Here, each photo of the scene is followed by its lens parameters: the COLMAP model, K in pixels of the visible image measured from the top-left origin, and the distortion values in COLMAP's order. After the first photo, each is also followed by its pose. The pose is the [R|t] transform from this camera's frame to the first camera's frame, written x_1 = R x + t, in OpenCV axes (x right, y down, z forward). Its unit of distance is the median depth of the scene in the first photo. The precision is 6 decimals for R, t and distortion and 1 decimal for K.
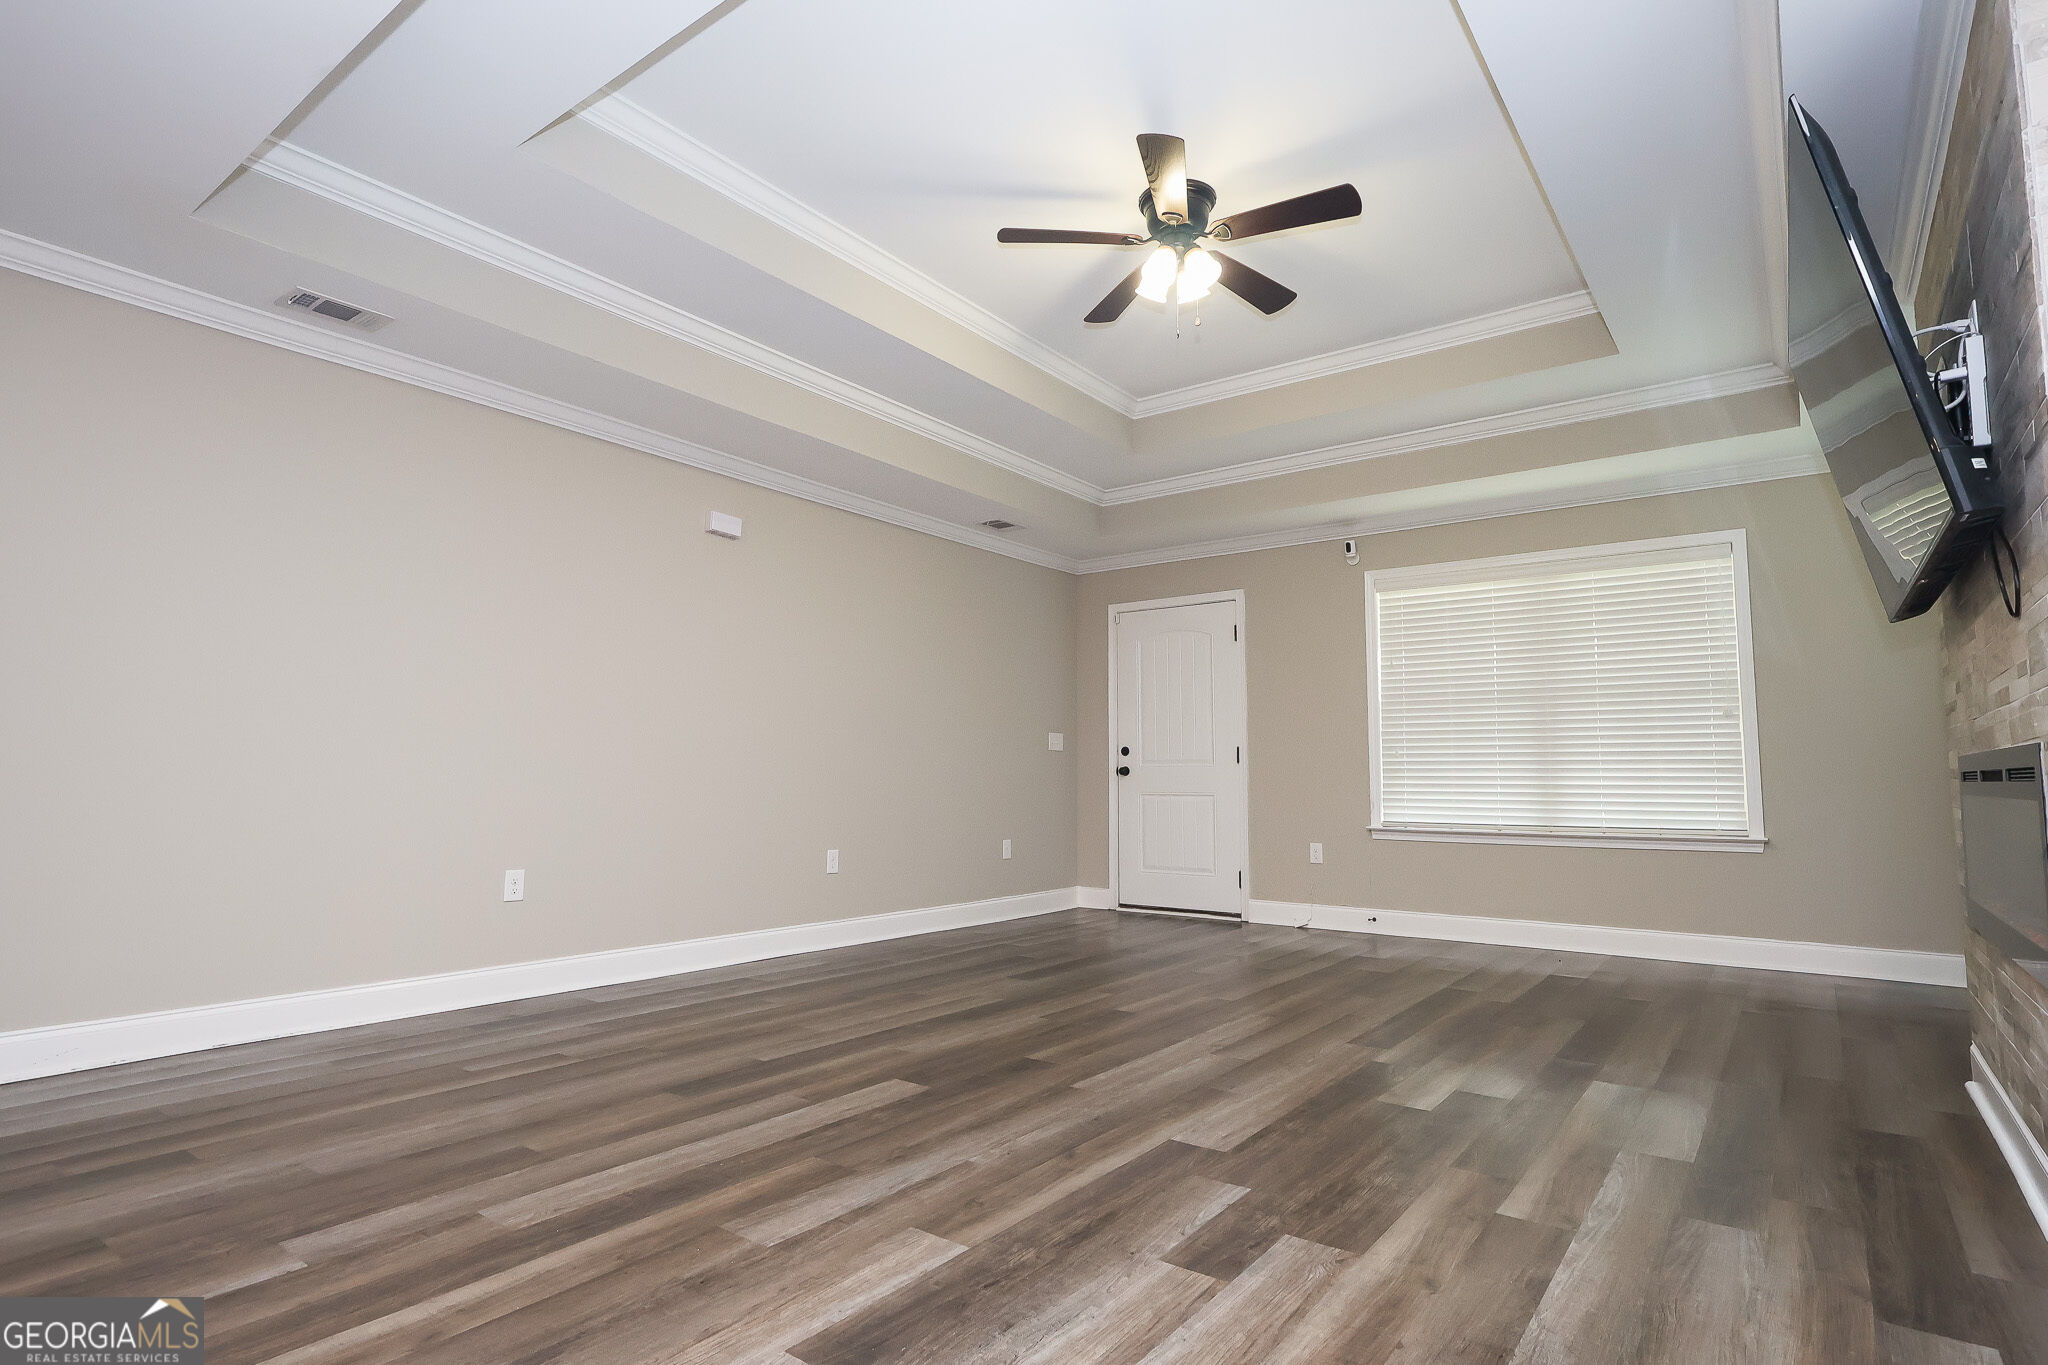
lens RADIAL K [[1042.5, 0, 1026.6], [0, 1042.5, 681.3], [0, 0, 1]] dist [-0.000414, -0.000153]
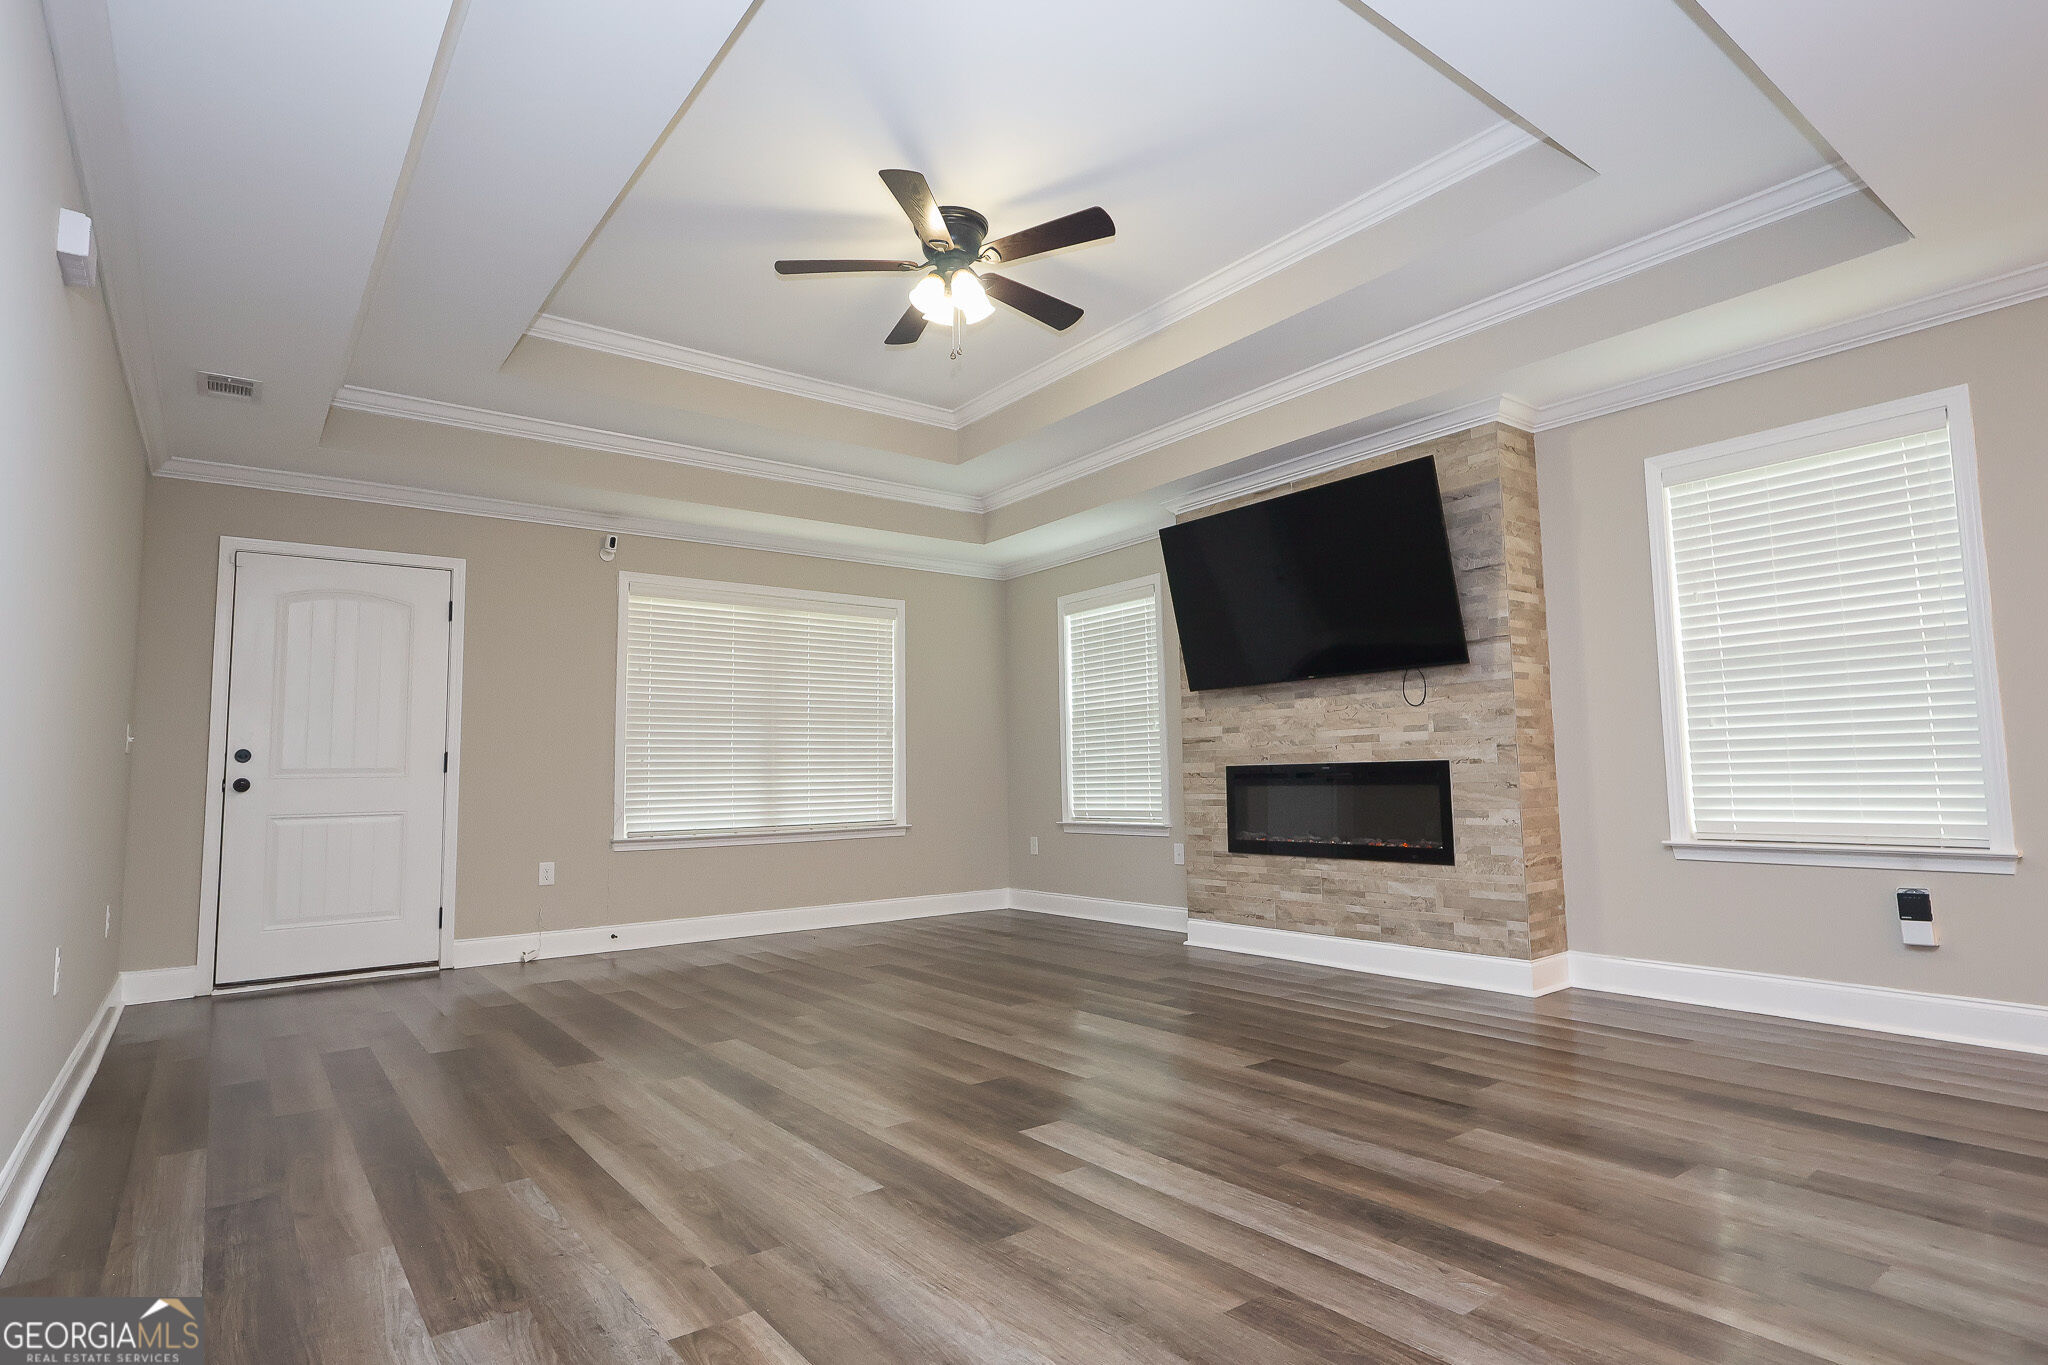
lens RADIAL K [[1042.5, 0, 1026.6], [0, 1042.5, 681.3], [0, 0, 1]] dist [-0.000414, -0.000153]
pose [[0.284884, 0.082085, 0.955041, -1.146703], [-0.070967, 0.995399, -0.064385, 0.073415], [-0.955932, -0.049434, 0.289398, 0.885487]]
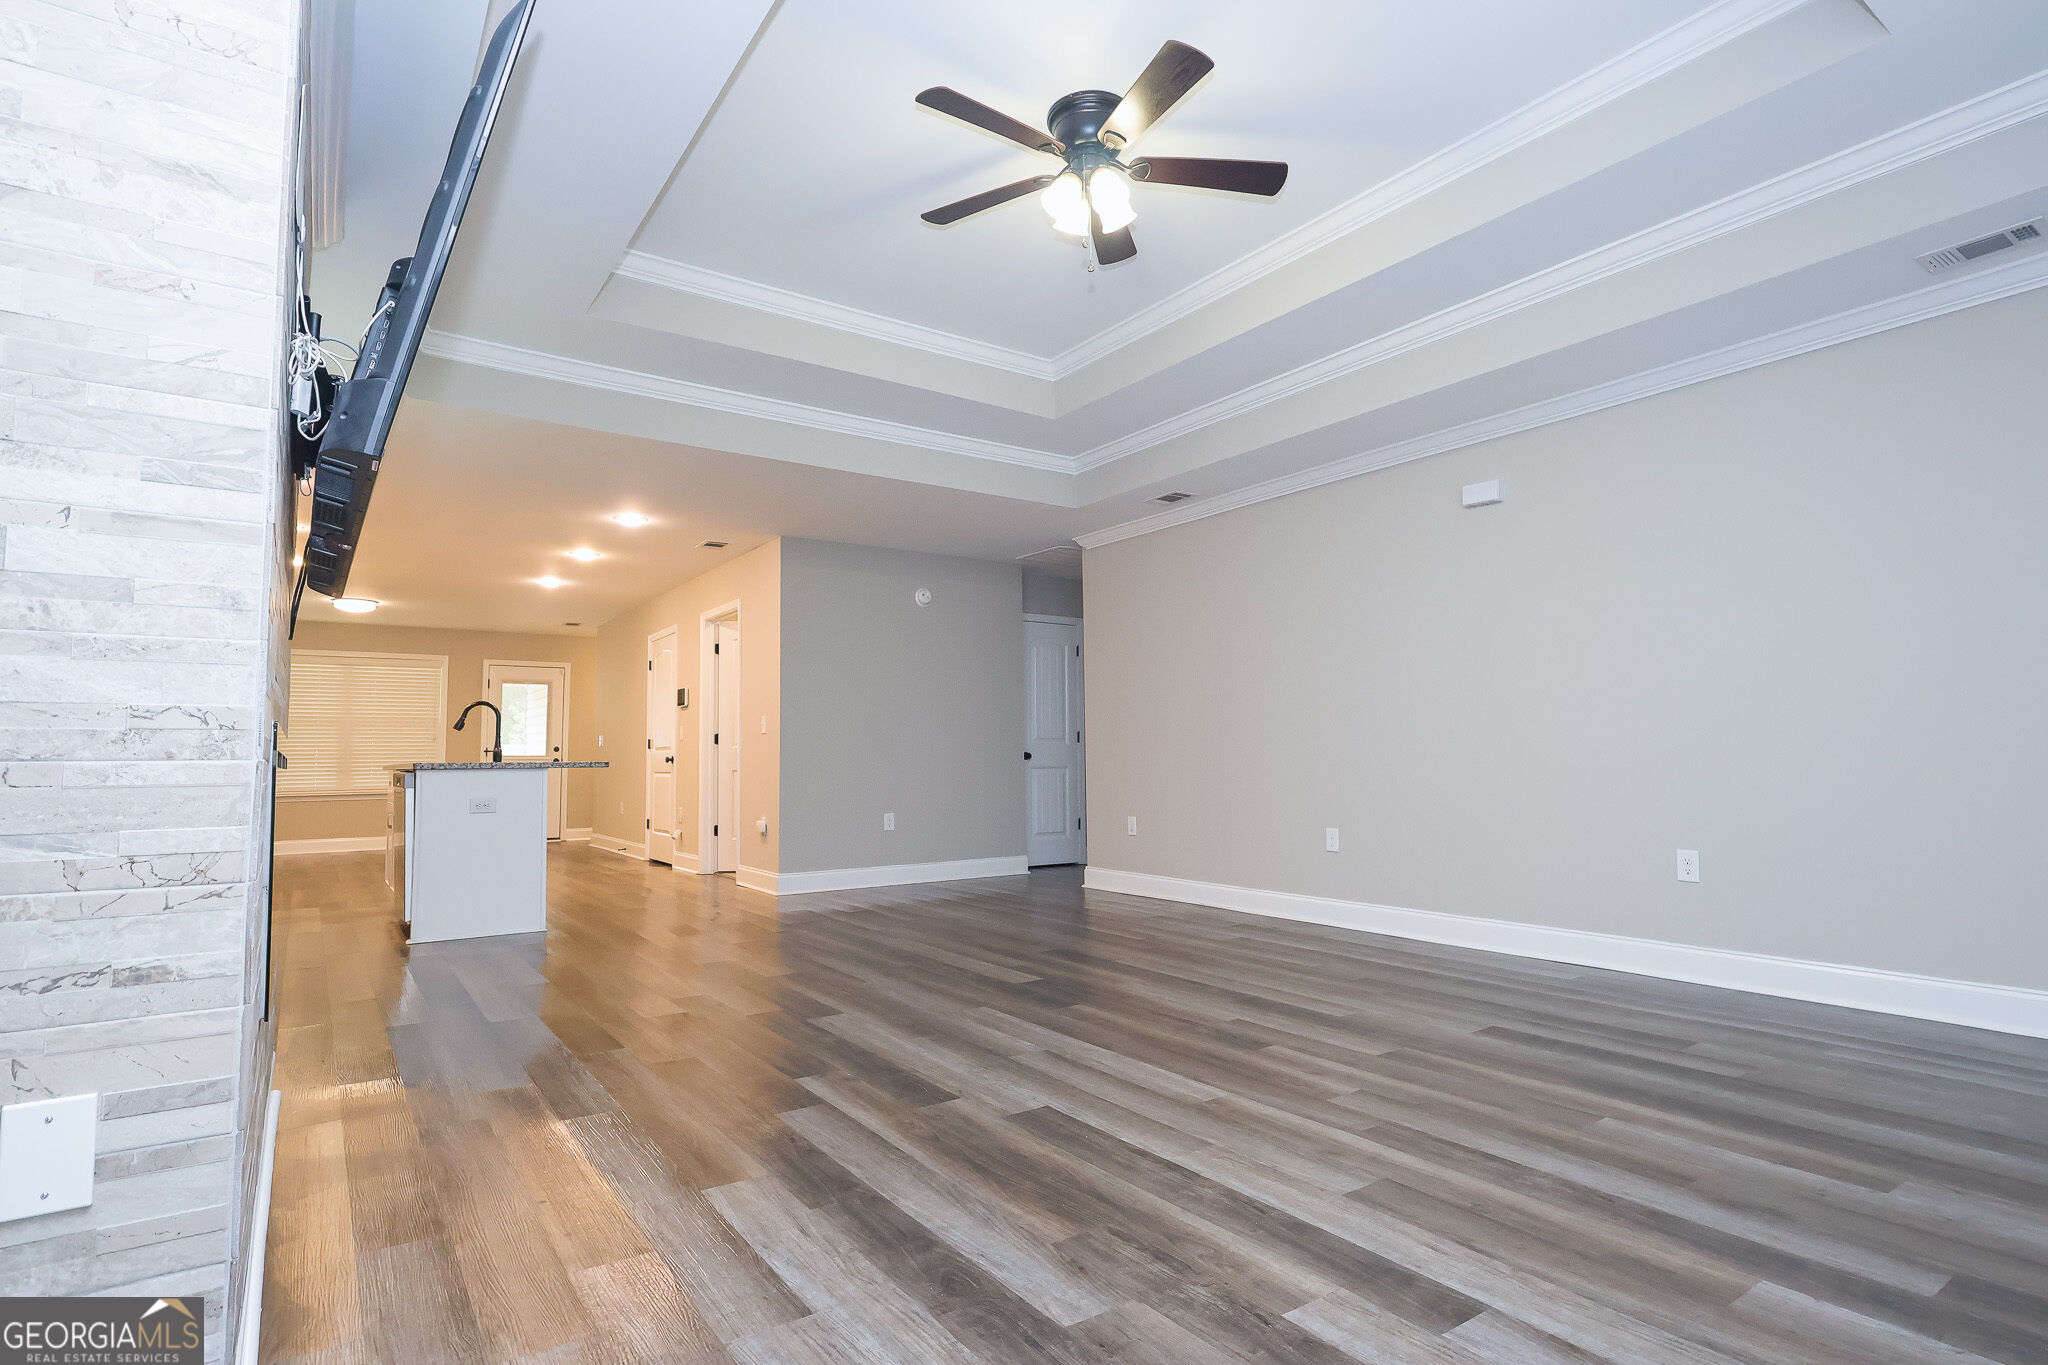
lens RADIAL K [[1042.5, 0, 1026.6], [0, 1042.5, 681.3], [0, 0, 1]] dist [-0.000414, -0.000153]
pose [[-0.316200, -0.072837, -0.945892, 0.582290], [0.103551, 0.988441, -0.110729, 0.066189], [0.943024, -0.132961, -0.305003, 0.691020]]
